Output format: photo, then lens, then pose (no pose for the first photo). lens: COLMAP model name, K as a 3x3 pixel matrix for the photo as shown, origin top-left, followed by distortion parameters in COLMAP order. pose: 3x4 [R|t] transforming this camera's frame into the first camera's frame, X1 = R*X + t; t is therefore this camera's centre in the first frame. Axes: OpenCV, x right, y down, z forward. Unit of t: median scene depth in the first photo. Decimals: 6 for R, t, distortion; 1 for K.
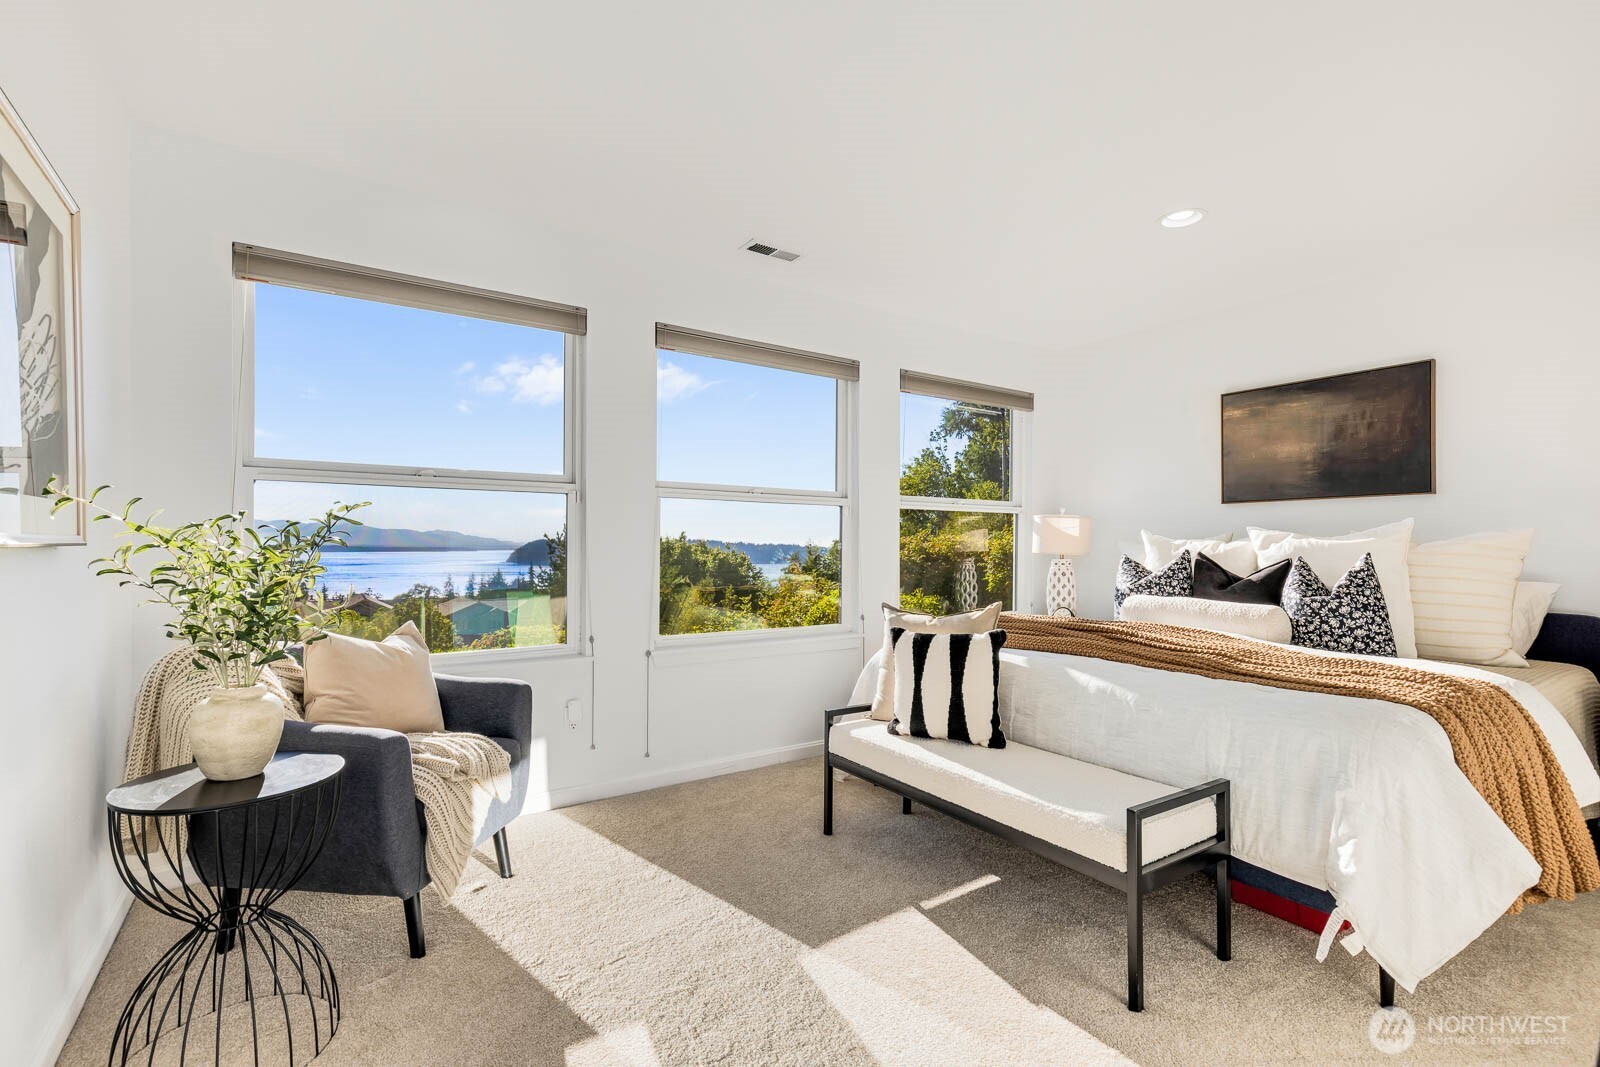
lens RADIAL K [[732.1, 0, 803.4], [0, 732.1, 539.4], [0, 0, 1]] dist [0.010905, -0.000965]
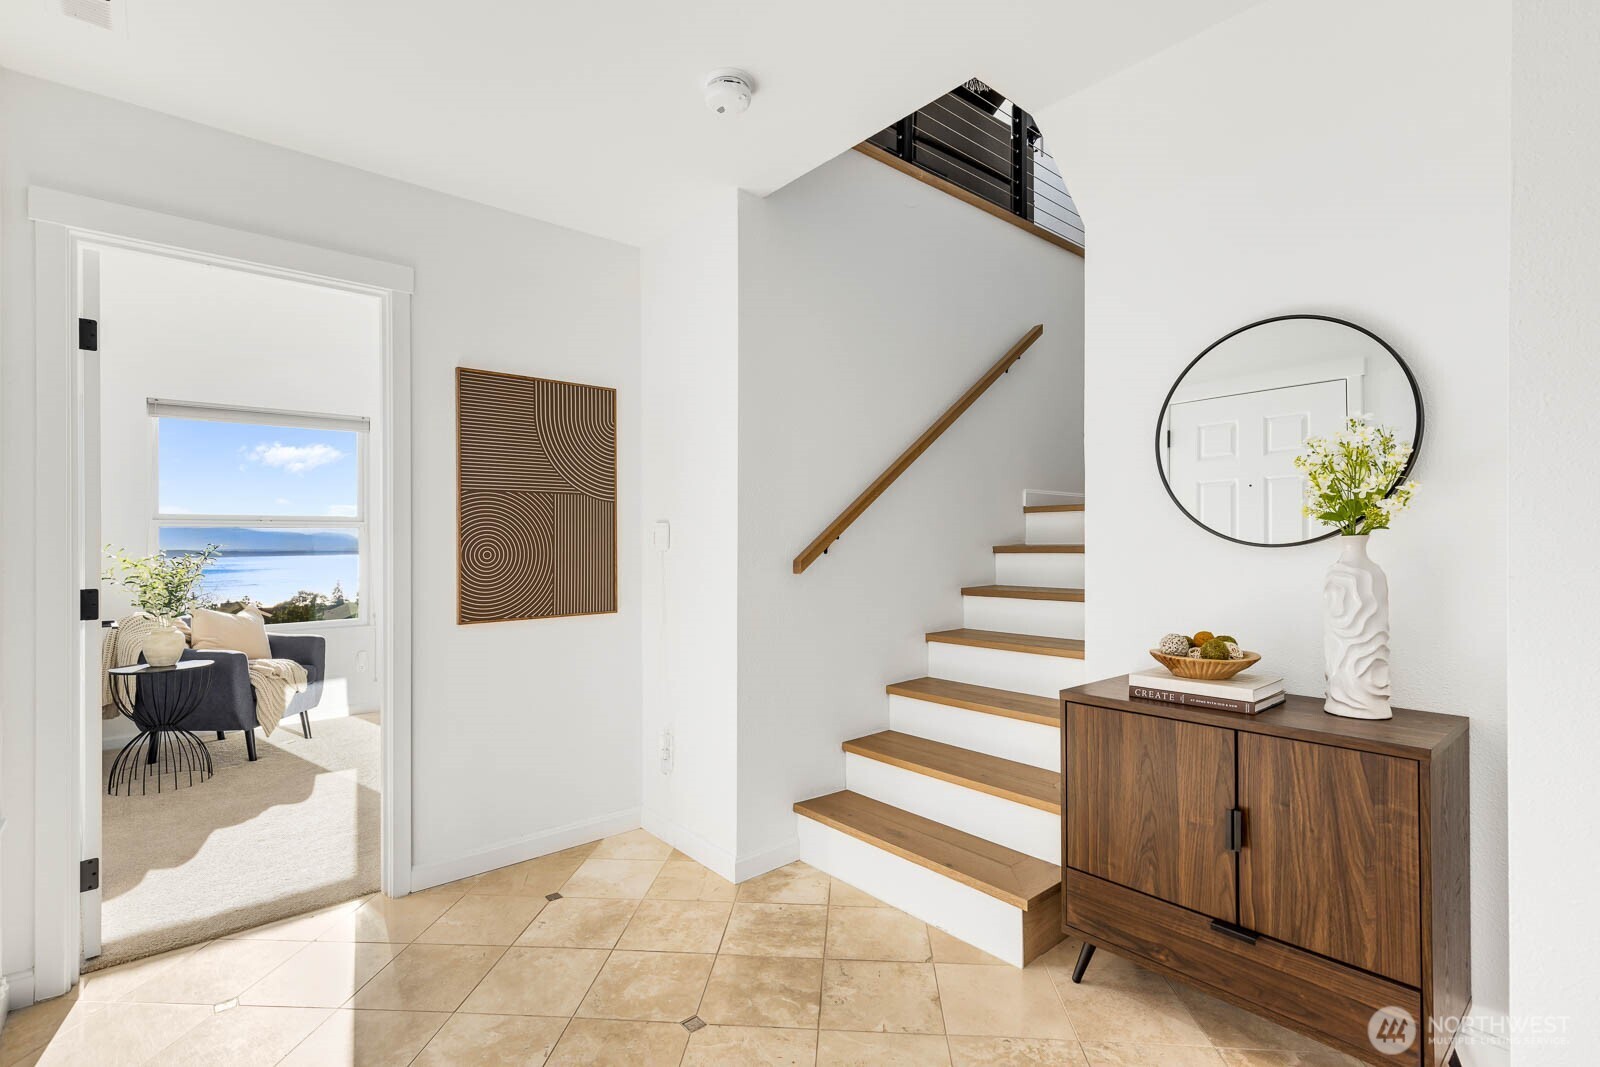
lens RADIAL K [[732.1, 0, 803.4], [0, 732.1, 539.4], [0, 0, 1]] dist [0.010905, -0.000965]
pose [[0.993504, -0.005921, 0.113646, 0.811042], [0.006051, 0.999981, -0.000800, -0.052683], [-0.113639, 0.001482, 0.993521, -1.282805]]
